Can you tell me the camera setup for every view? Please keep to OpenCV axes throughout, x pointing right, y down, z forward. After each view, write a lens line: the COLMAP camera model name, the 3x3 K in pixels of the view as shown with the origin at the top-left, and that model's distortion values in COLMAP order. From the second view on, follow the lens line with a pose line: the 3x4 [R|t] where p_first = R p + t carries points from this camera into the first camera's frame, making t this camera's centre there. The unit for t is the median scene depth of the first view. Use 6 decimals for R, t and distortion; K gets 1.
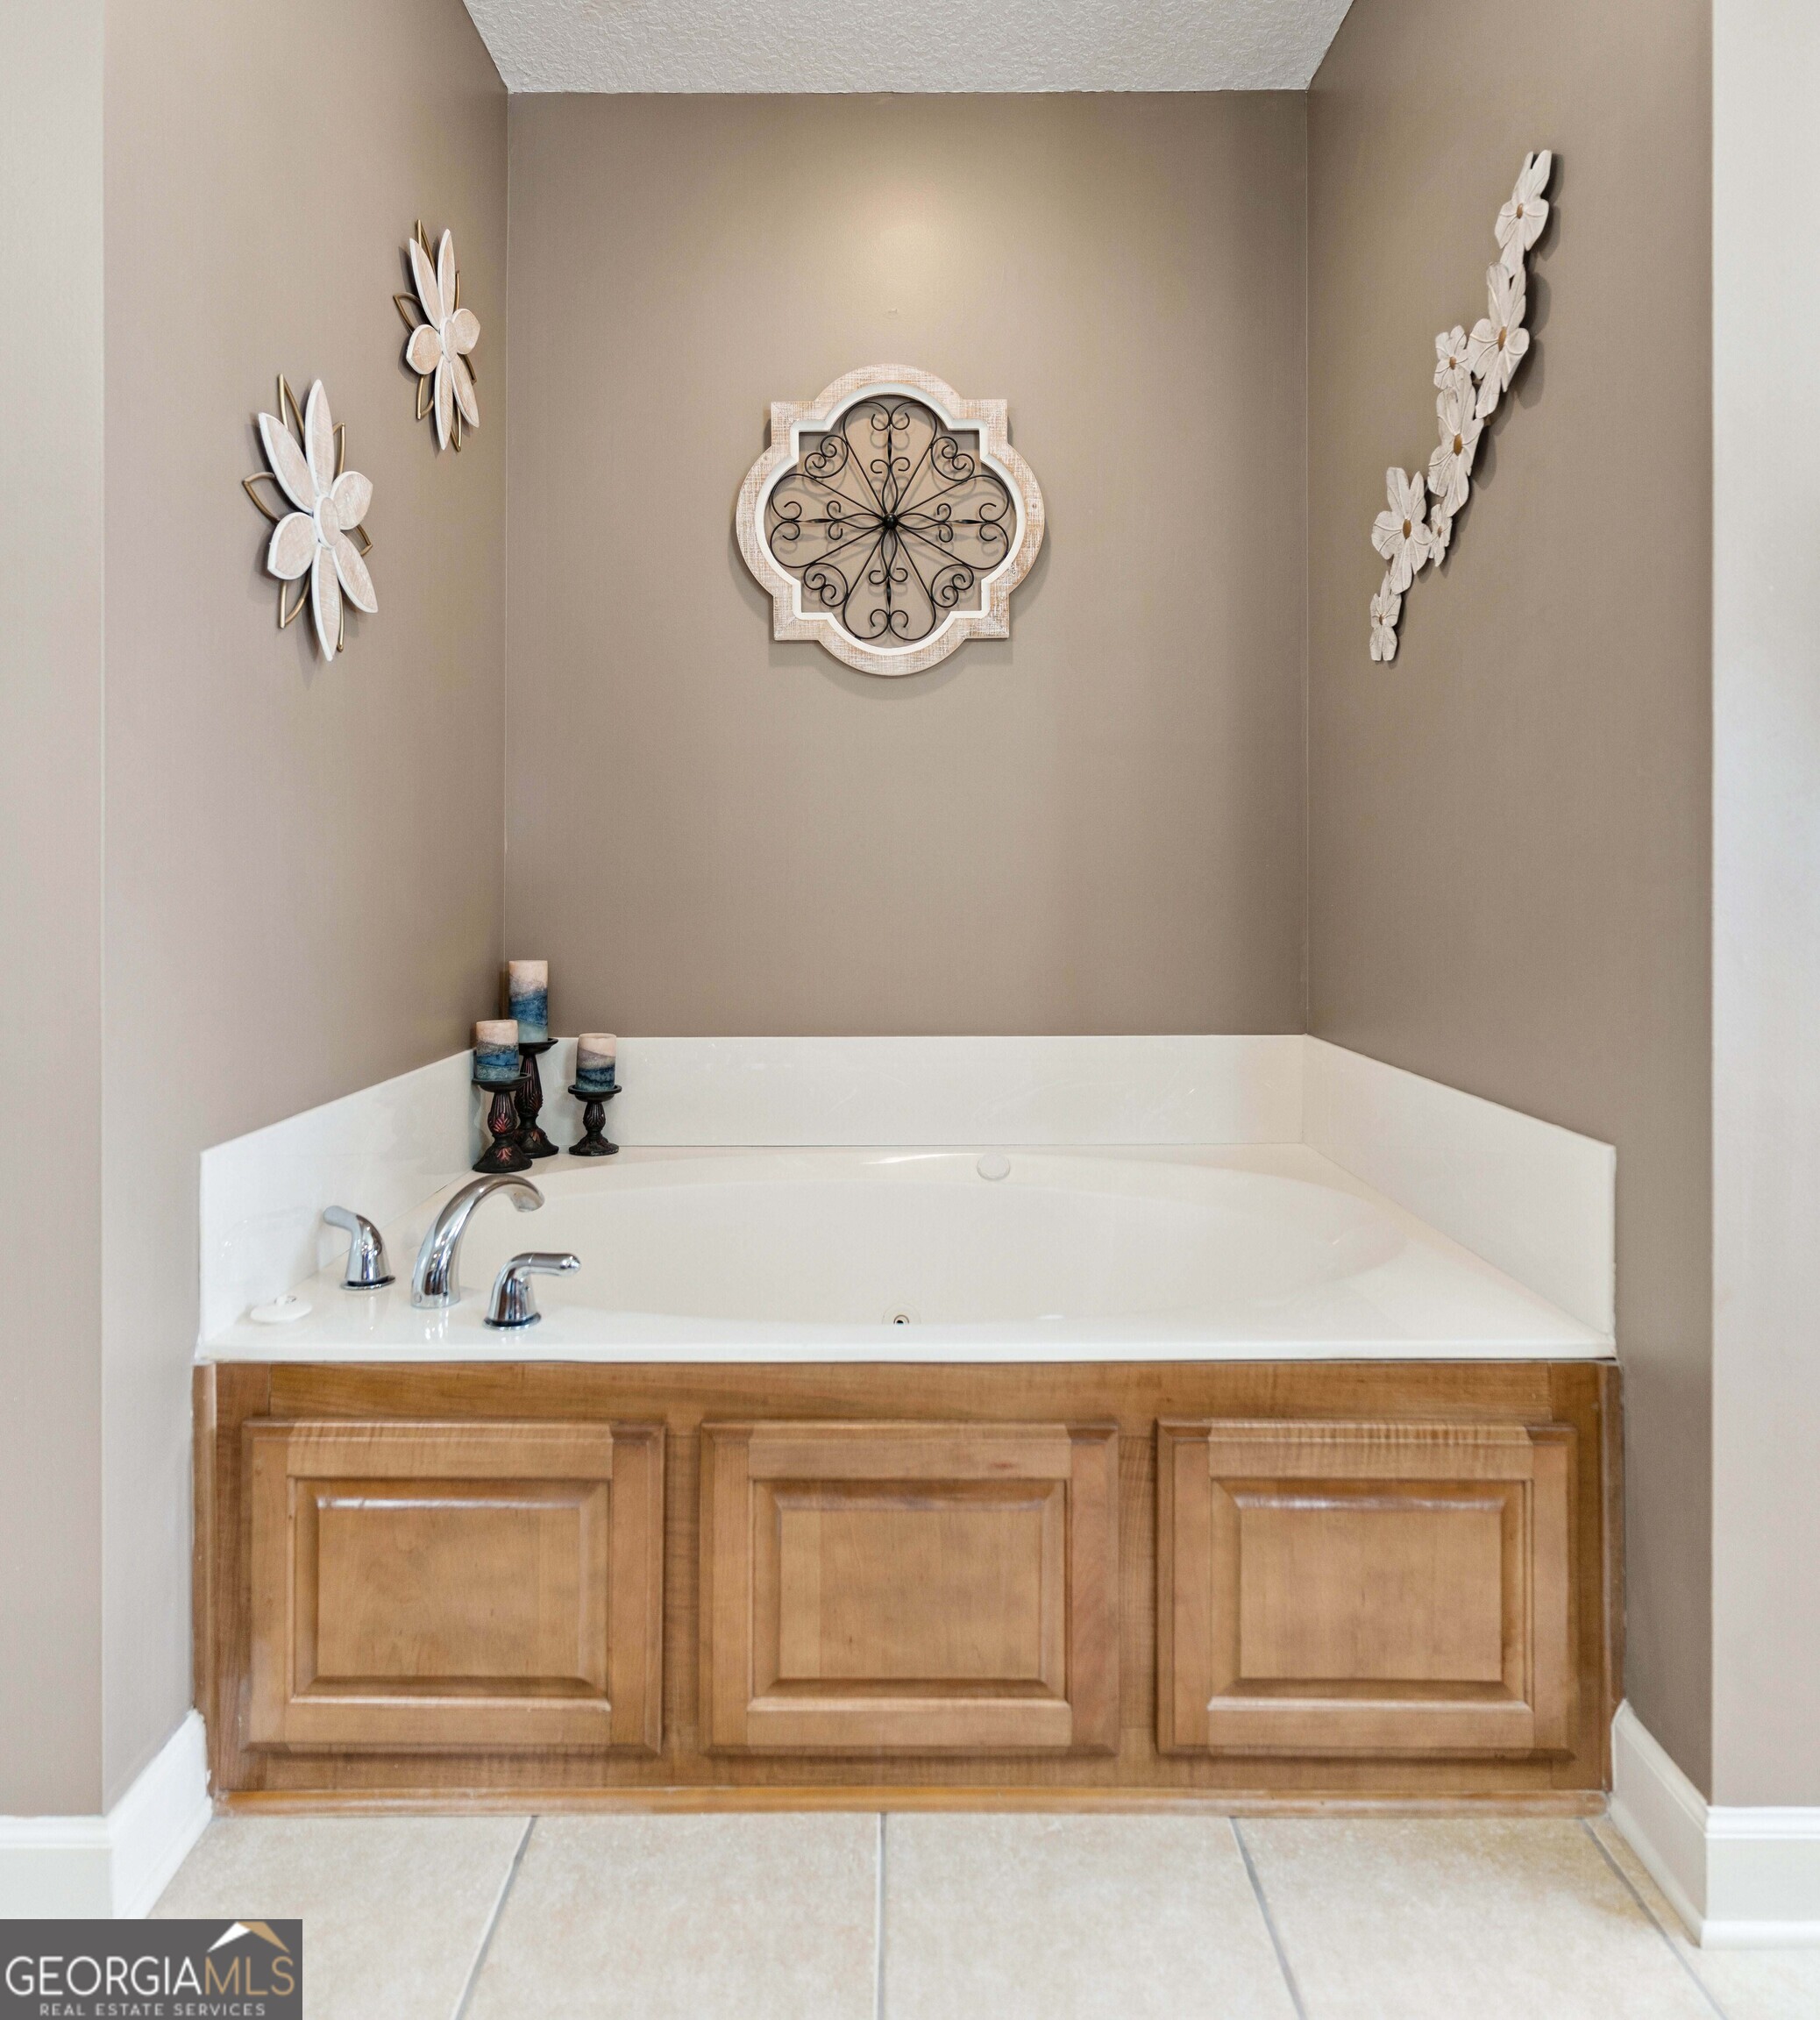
lens RADIAL K [[1279.7, 0, 862.5], [0, 1279.7, 881.2], [0, 0, 1]] dist [-0.003193, 0.003502]
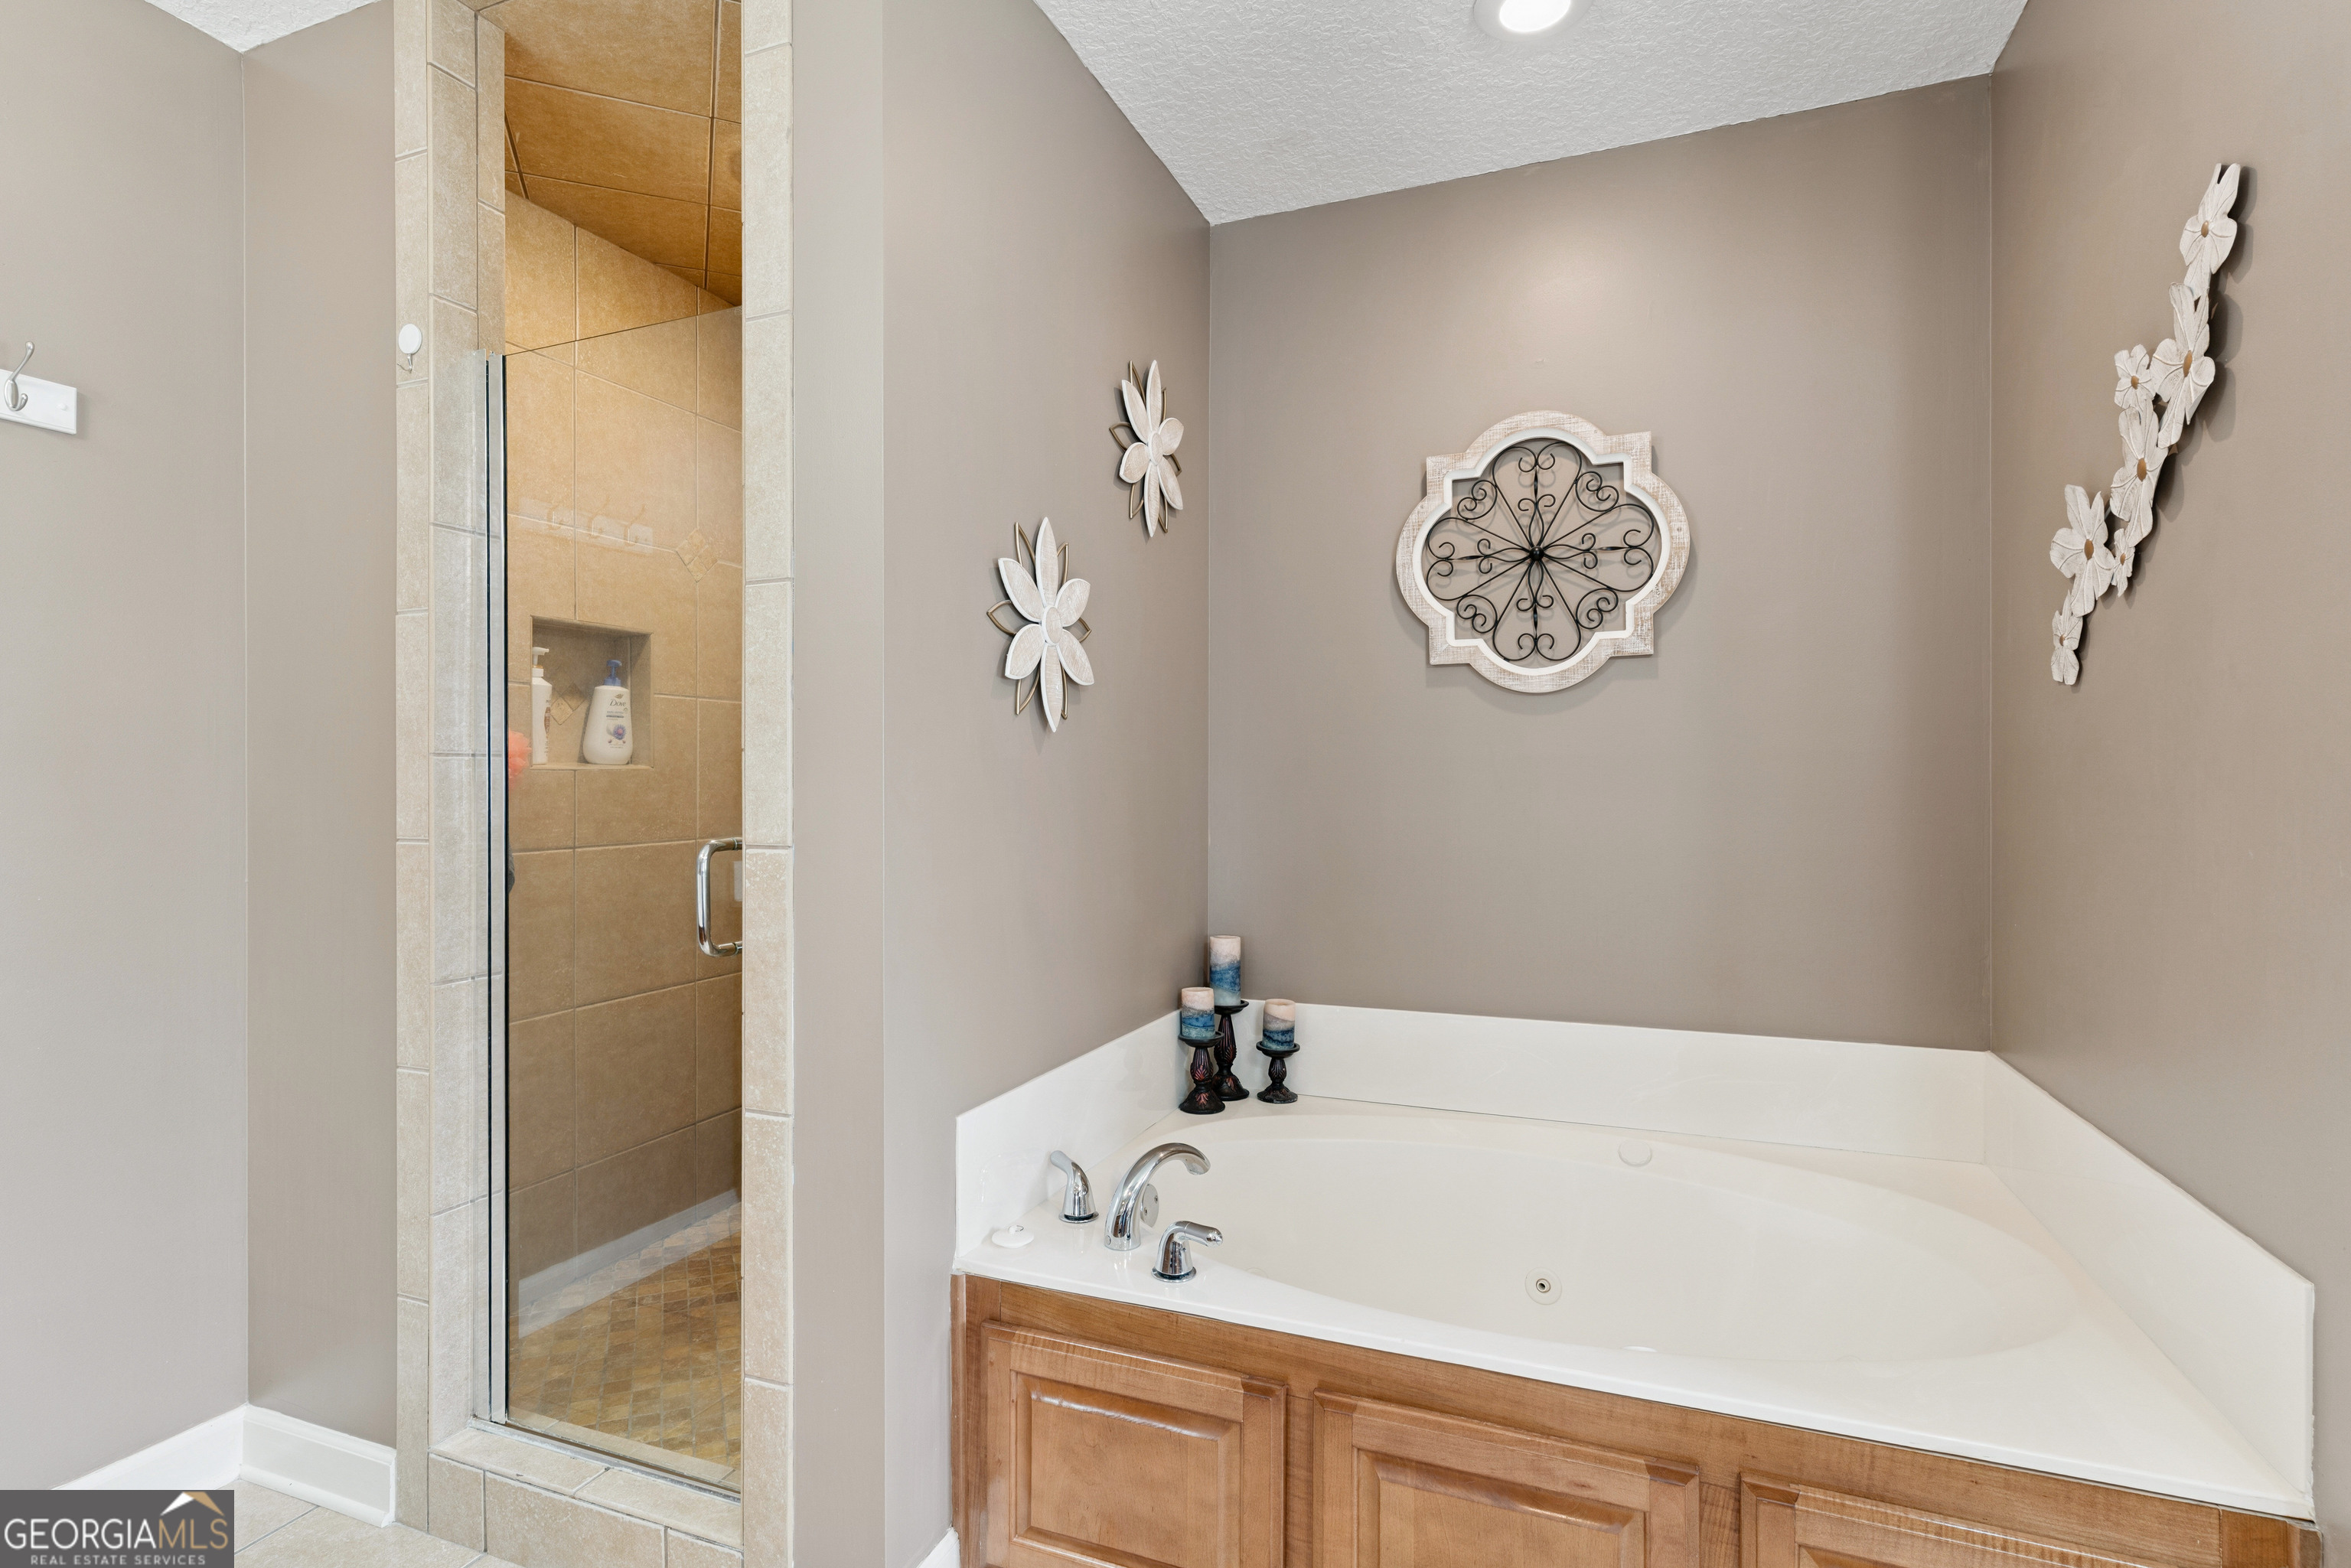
lens RADIAL K [[1112.3, 0, 1168.1], [0, 1112.3, 777.0], [0, 0, 1]] dist [0.002037, 0.000026]
pose [[0.930787, -0.002818, -0.365552, 0.108152], [0.003739, 0.999991, 0.001812, -0.129377], [0.365544, -0.003053, 0.930789, -0.016711]]
